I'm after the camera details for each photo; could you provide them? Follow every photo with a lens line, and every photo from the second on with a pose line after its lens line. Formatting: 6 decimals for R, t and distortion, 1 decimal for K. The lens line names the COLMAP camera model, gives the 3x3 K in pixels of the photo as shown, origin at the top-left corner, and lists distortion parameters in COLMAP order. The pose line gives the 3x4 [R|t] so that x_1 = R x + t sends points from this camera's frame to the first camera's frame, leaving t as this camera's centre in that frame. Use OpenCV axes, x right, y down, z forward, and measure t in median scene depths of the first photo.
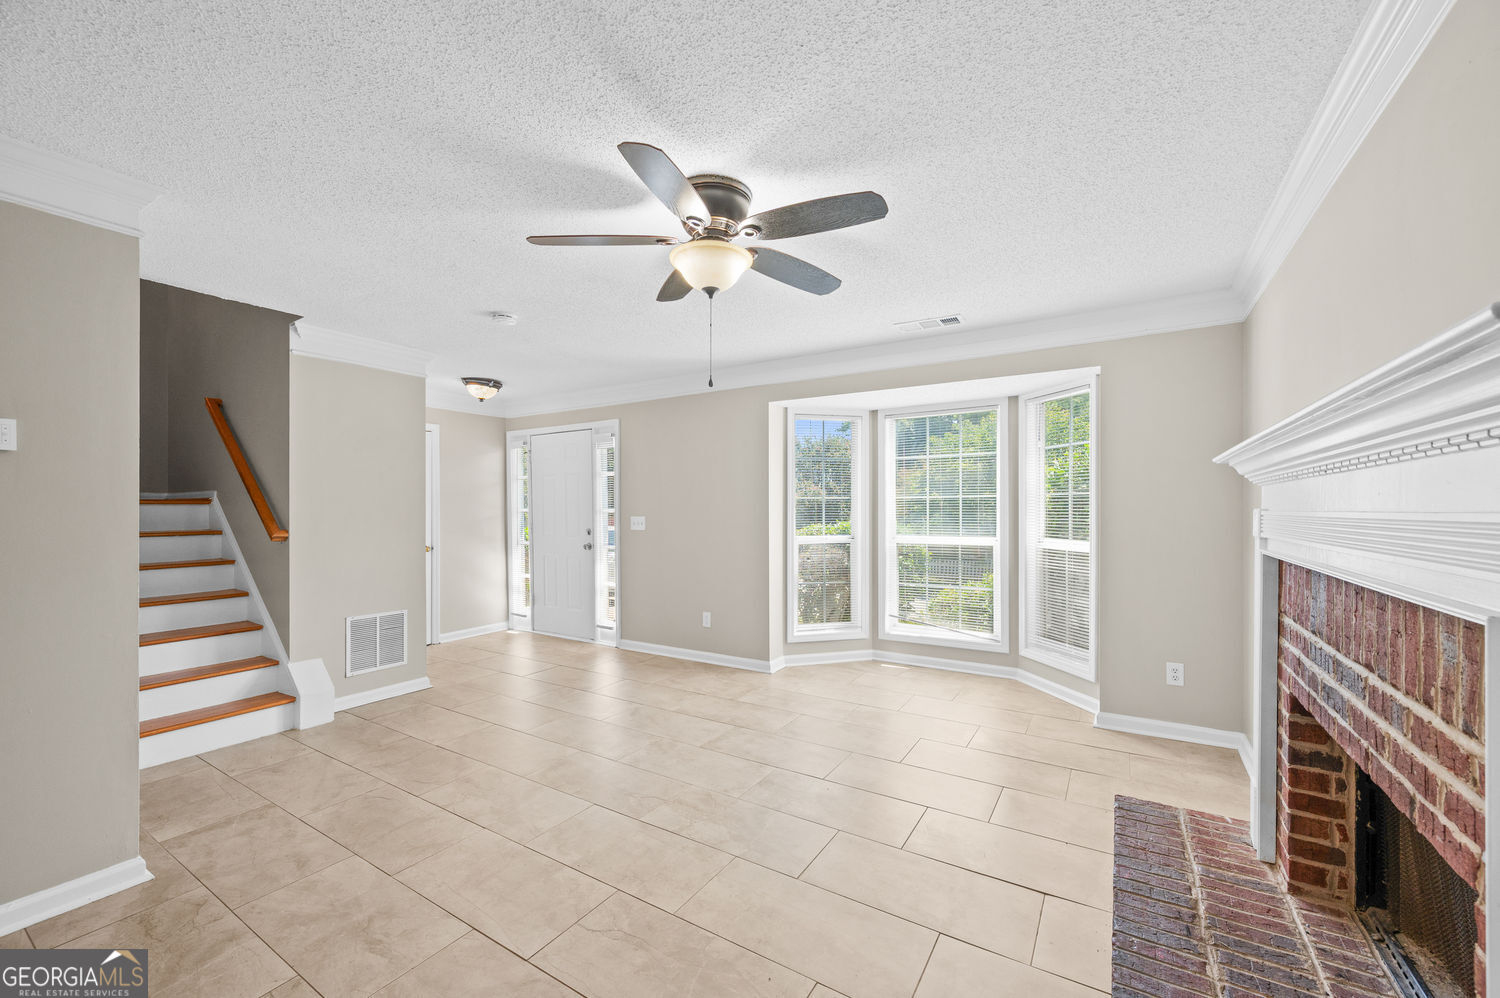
lens RADIAL K [[595.4, 0, 750.7], [0, 595.4, 508.9], [0, 0, 1]] dist [-0.000636, 0.000251]
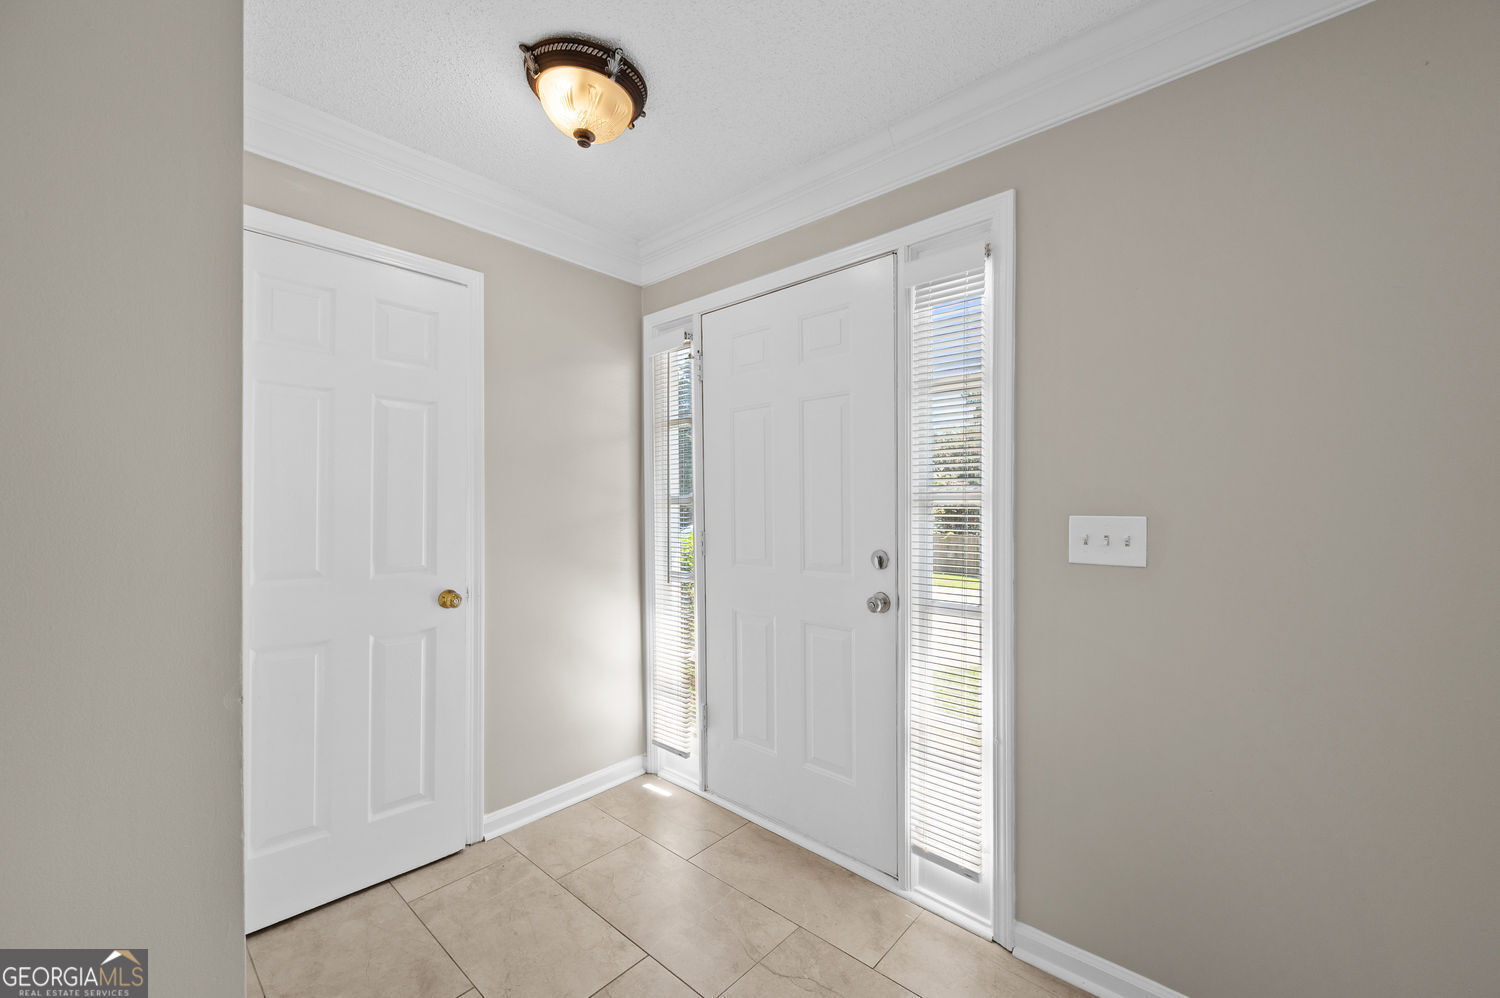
lens RADIAL K [[595.4, 0, 762.0], [0, 595.4, 501.7], [0, 0, 1]] dist [-0.000636, 0.000251]
pose [[0.988207, 0.001943, -0.153113, -0.265109], [-0.002853, 0.999980, -0.005721, 0.006741], [0.153099, 0.006090, 0.988192, 0.601822]]
